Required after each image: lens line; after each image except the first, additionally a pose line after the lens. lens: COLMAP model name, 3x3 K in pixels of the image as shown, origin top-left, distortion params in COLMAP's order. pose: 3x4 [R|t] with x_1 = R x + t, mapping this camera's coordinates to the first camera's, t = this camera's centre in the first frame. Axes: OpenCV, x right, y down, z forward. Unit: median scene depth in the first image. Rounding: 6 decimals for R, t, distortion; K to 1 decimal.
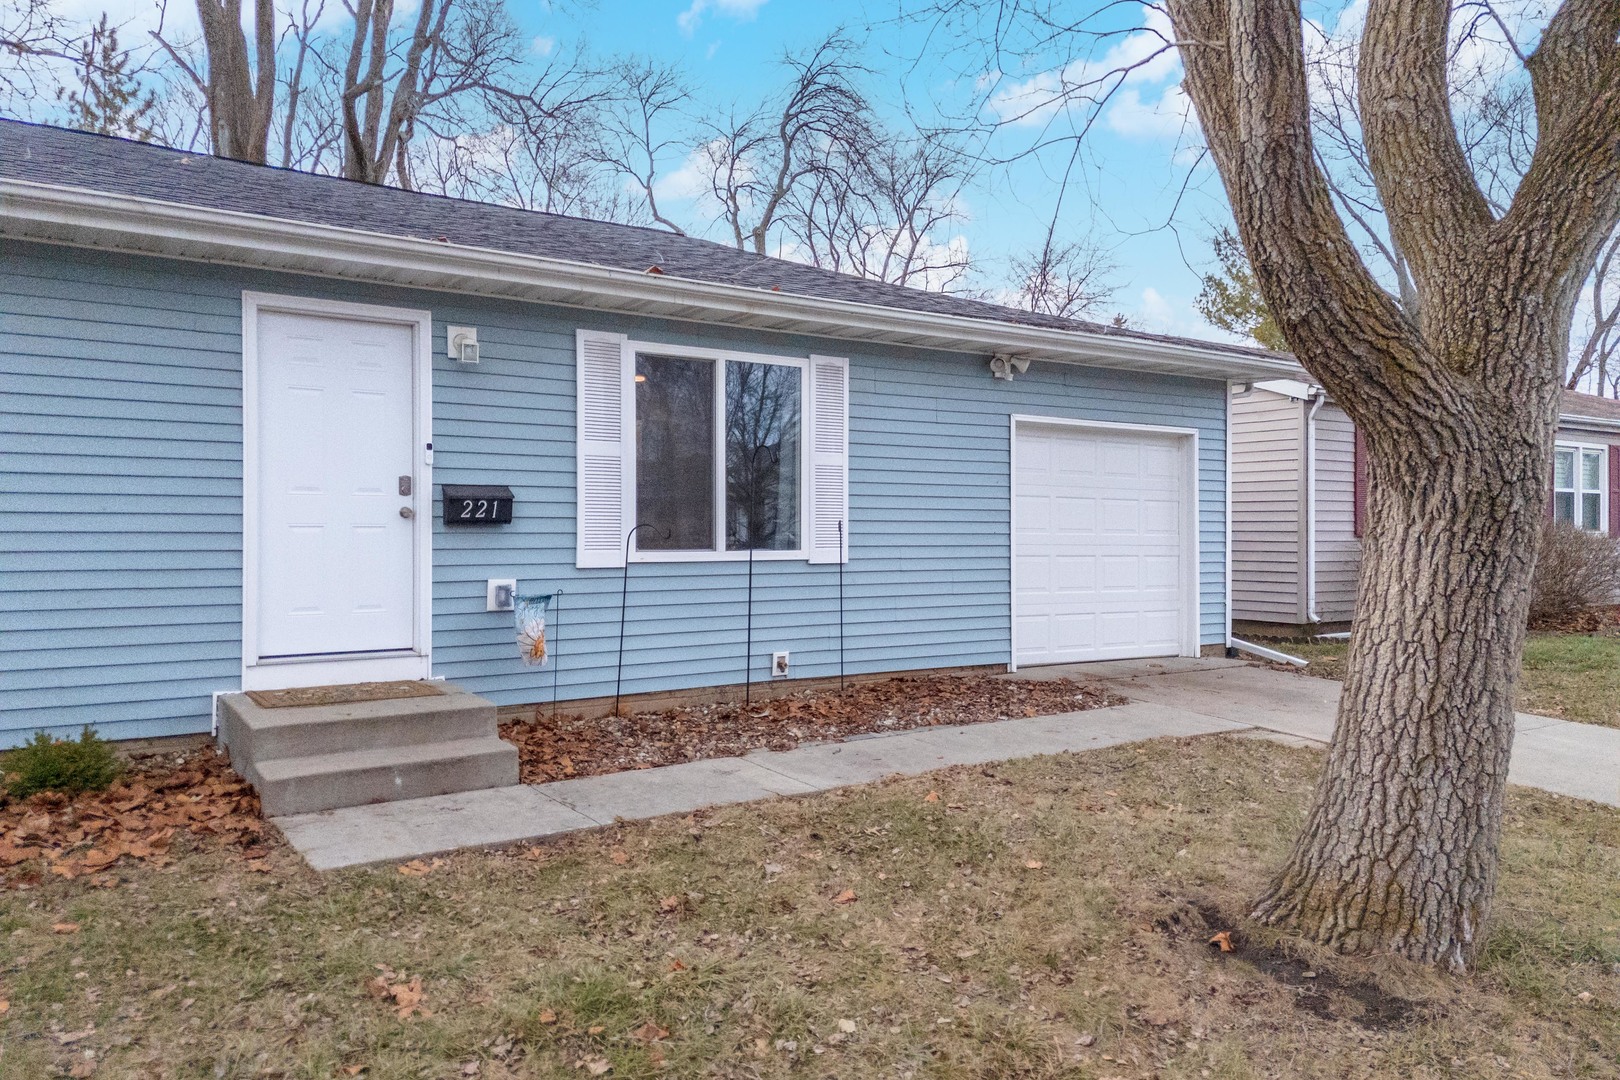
lens RADIAL K [[1186.2, 0, 809.9], [0, 1186.2, 536.5], [0, 0, 1]] dist [0.078266, -0.064479]
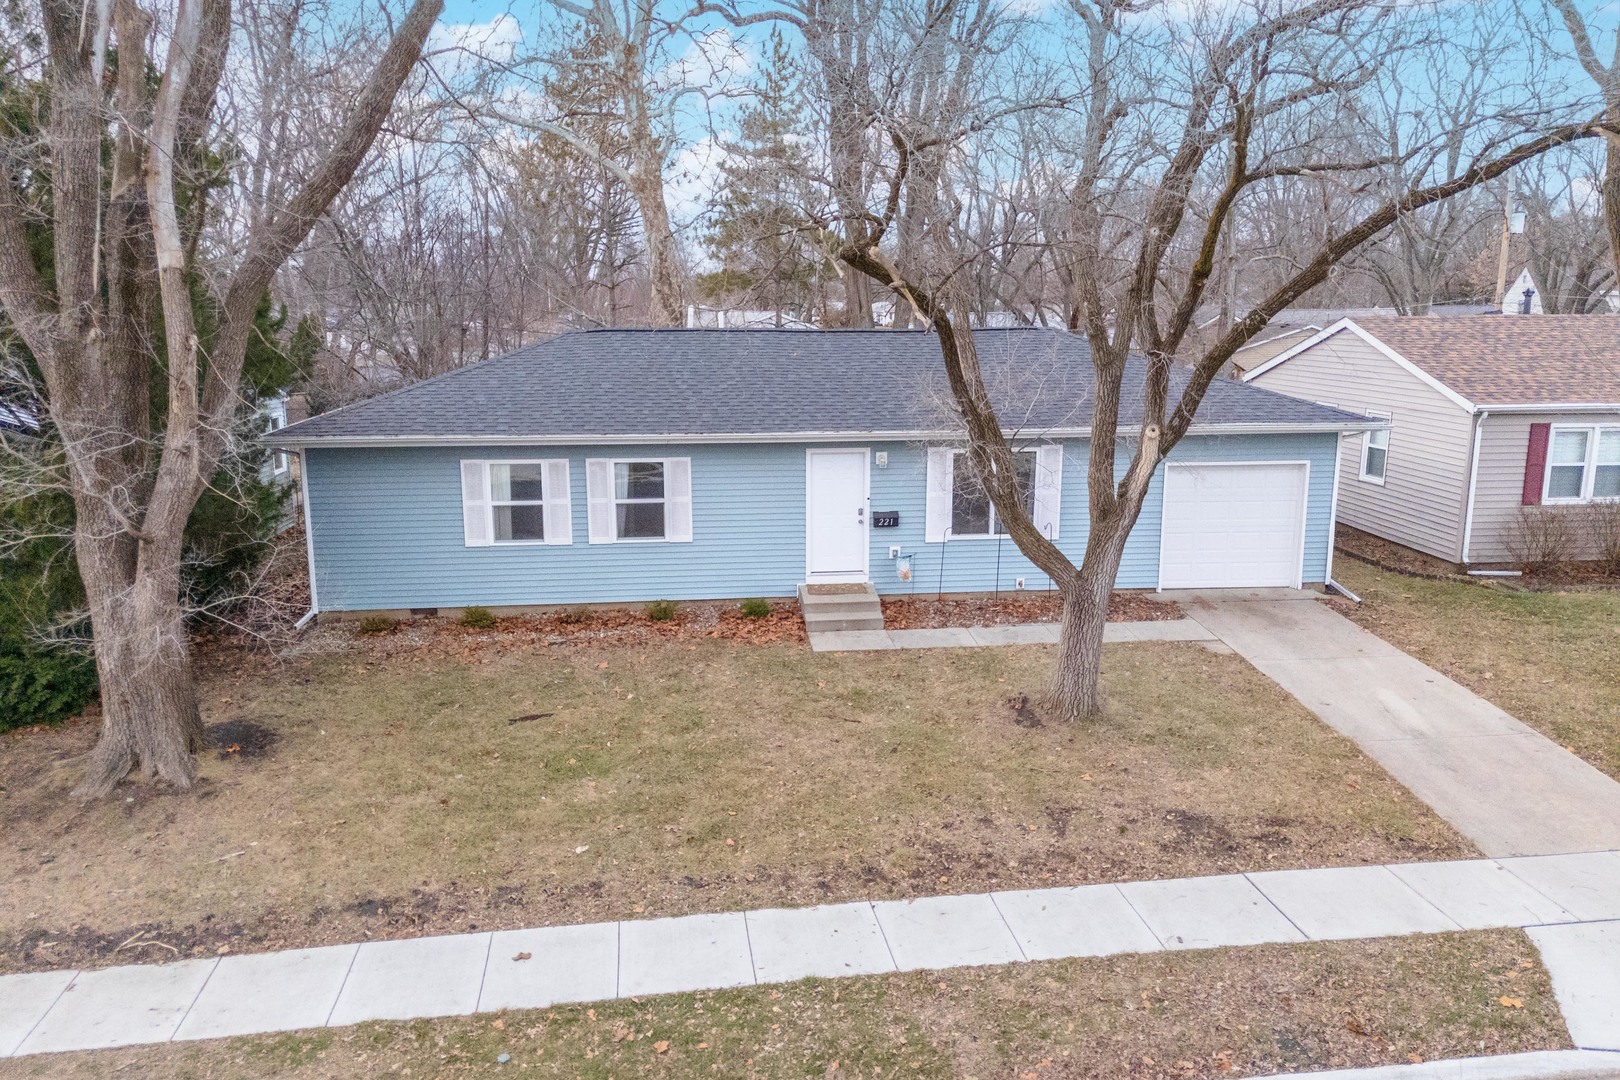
lens RADIAL K [[1186.2, 0, 809.9], [0, 1186.2, 536.5], [0, 0, 1]] dist [0.078266, -0.064479]
pose [[0.875488, 0.092077, -0.474386, 0.745049], [0.001489, 0.981161, 0.193187, -0.451062], [0.483237, -0.169839, 0.858858, -1.211827]]
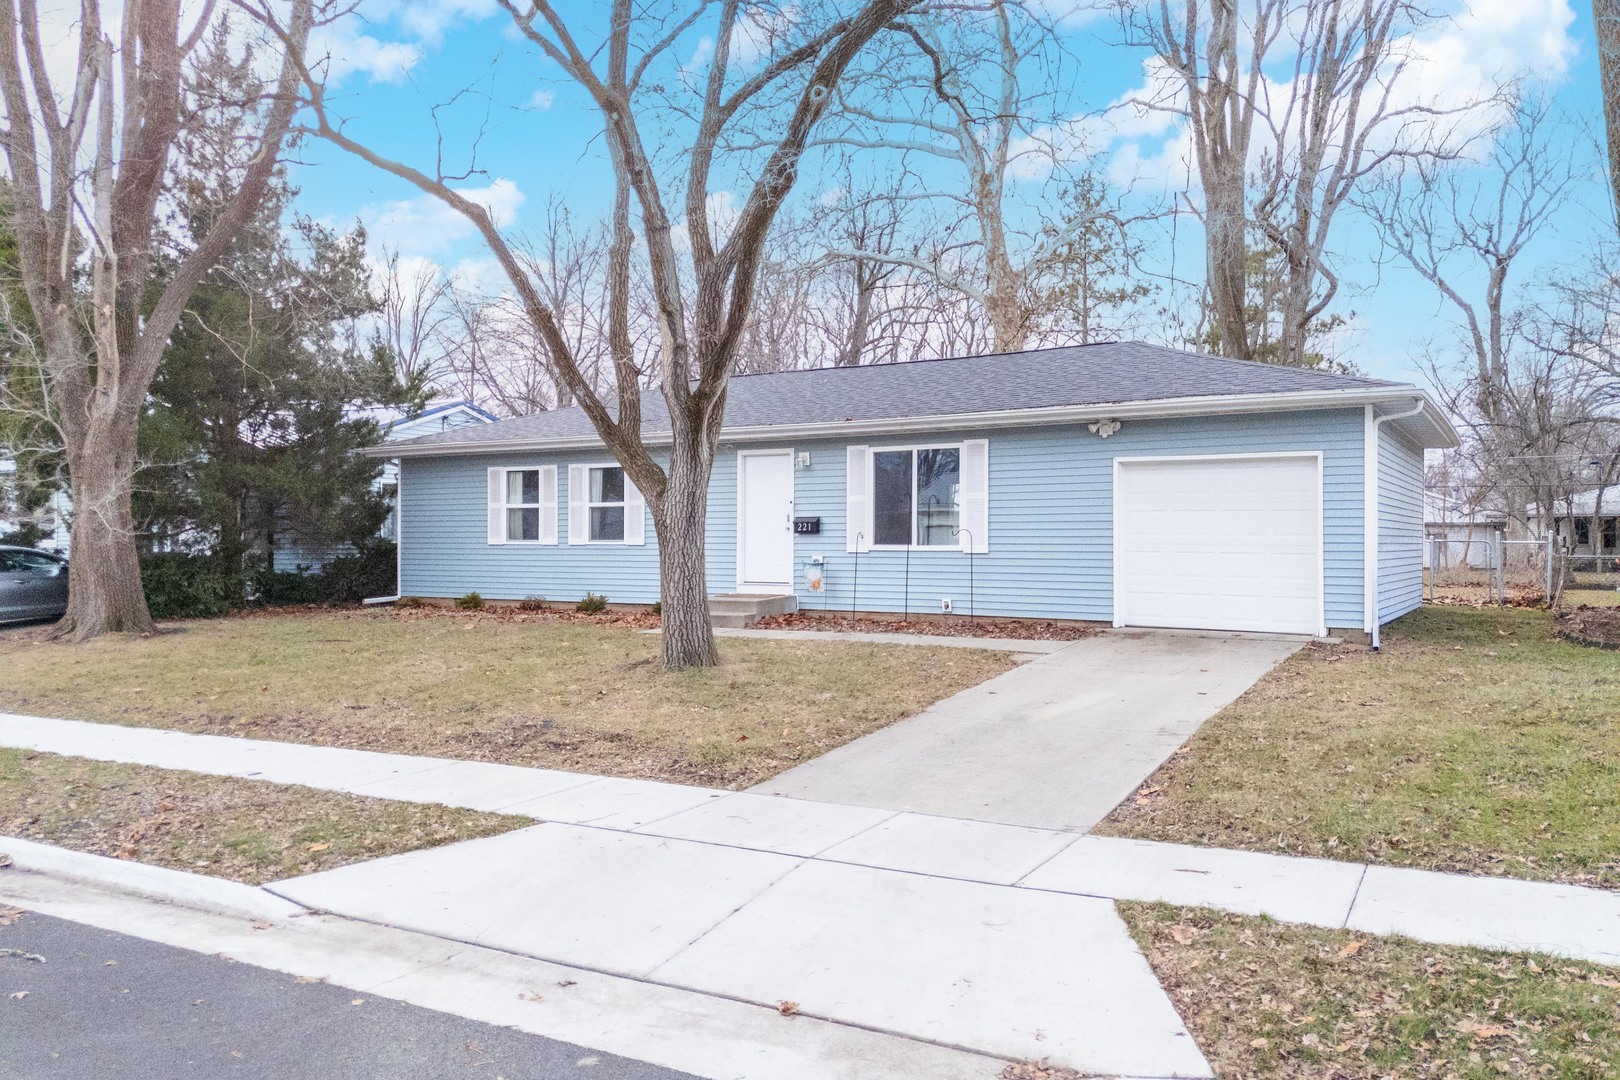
lens RADIAL K [[1186.2, 0, 809.9], [0, 1186.2, 536.5], [0, 0, 1]] dist [0.078266, -0.064479]
pose [[0.406024, -0.002339, -0.913859, 1.756876], [-0.000765, 0.999996, -0.002899, 0.003285], [0.913862, 0.001877, 0.406021, 0.027447]]
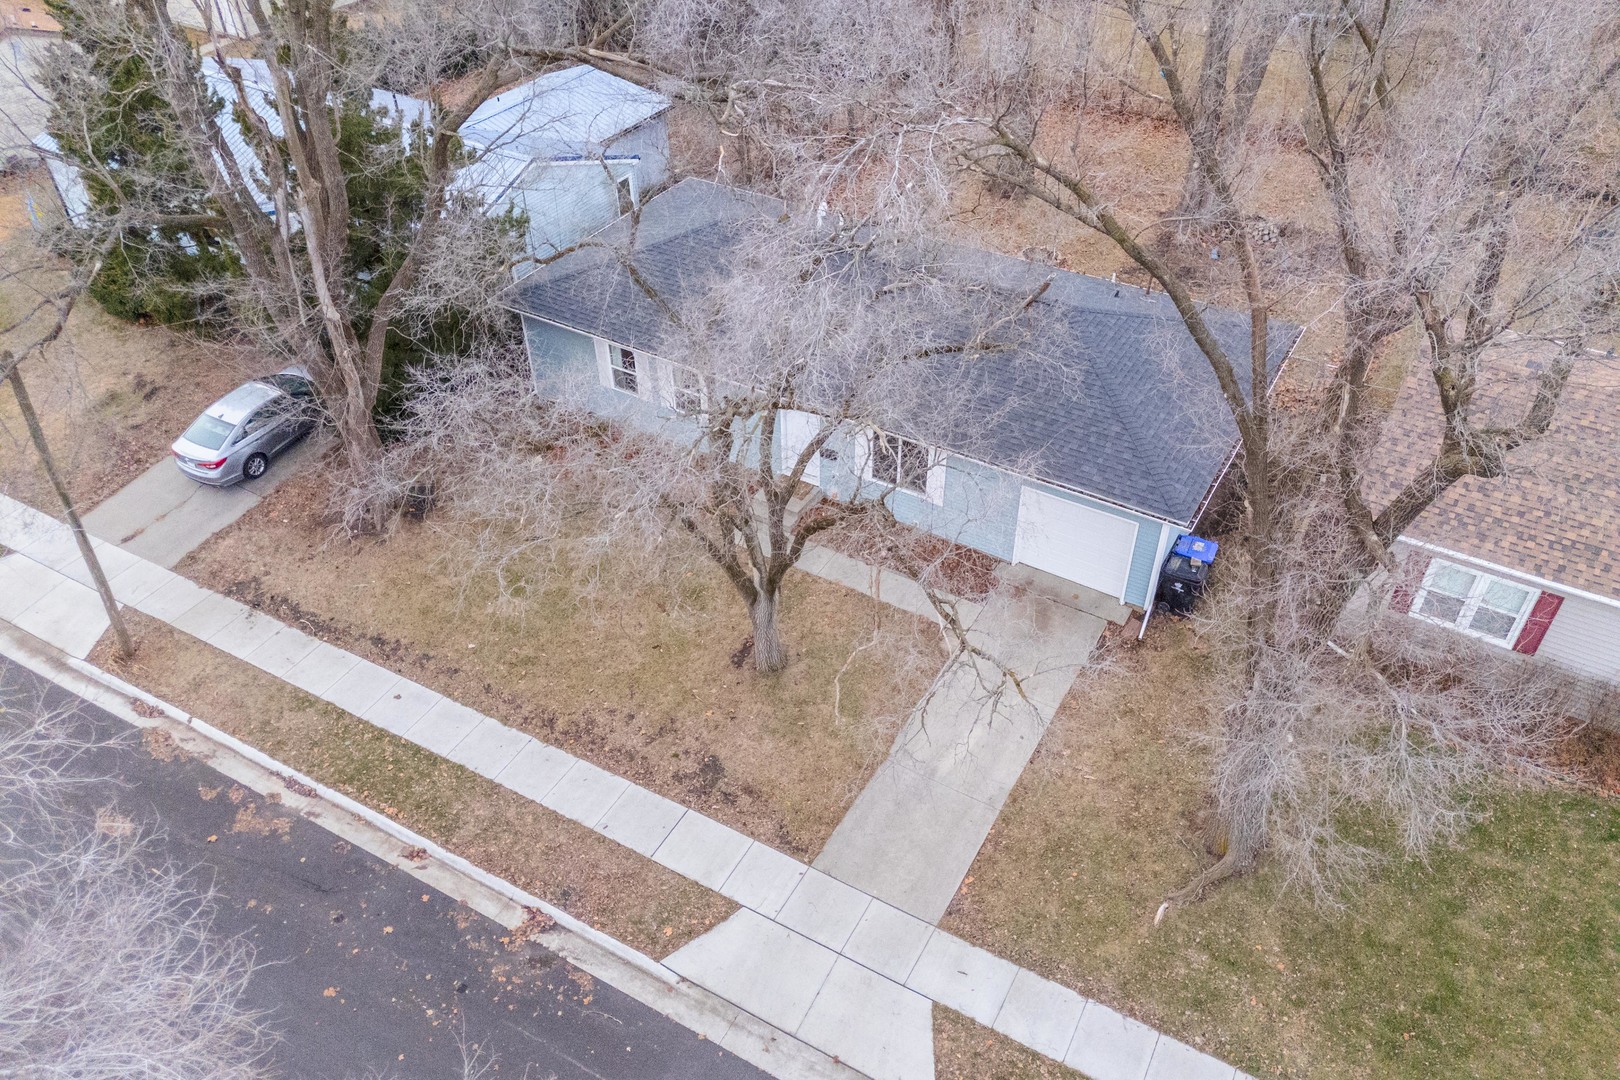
lens RADIAL K [[1186.2, 0, 809.9], [0, 1186.2, 536.5], [0, 0, 1]] dist [0.078266, -0.064479]
pose [[0.404641, 0.579911, -0.707085, 2.211969], [0.014151, 0.769150, 0.638911, -1.969983], [0.914366, -0.268536, 0.303023, -0.204725]]
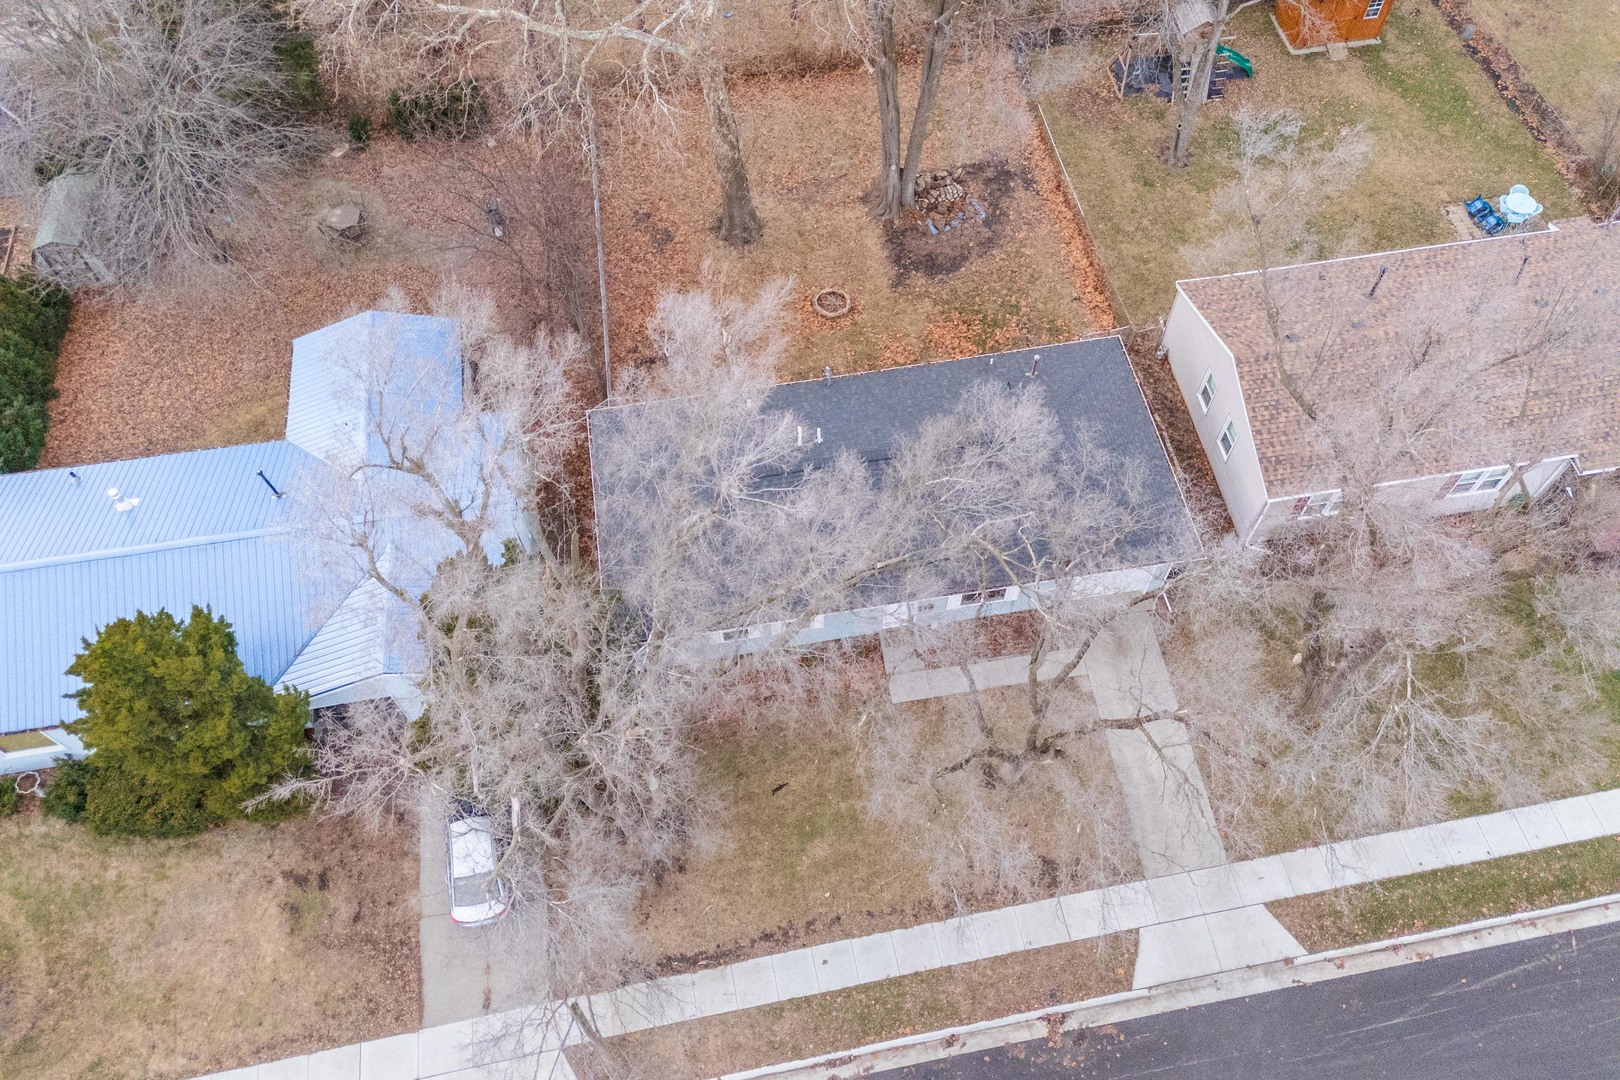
lens RADIAL K [[1186.2, 0, 809.9], [0, 1186.2, 536.5], [0, 0, 1]] dist [0.078266, -0.064479]
pose [[0.900040, 0.362100, -0.242511, 0.335105], [0.021750, 0.518449, 0.854832, -3.986498], [0.435264, -0.774658, 0.458749, -1.112245]]
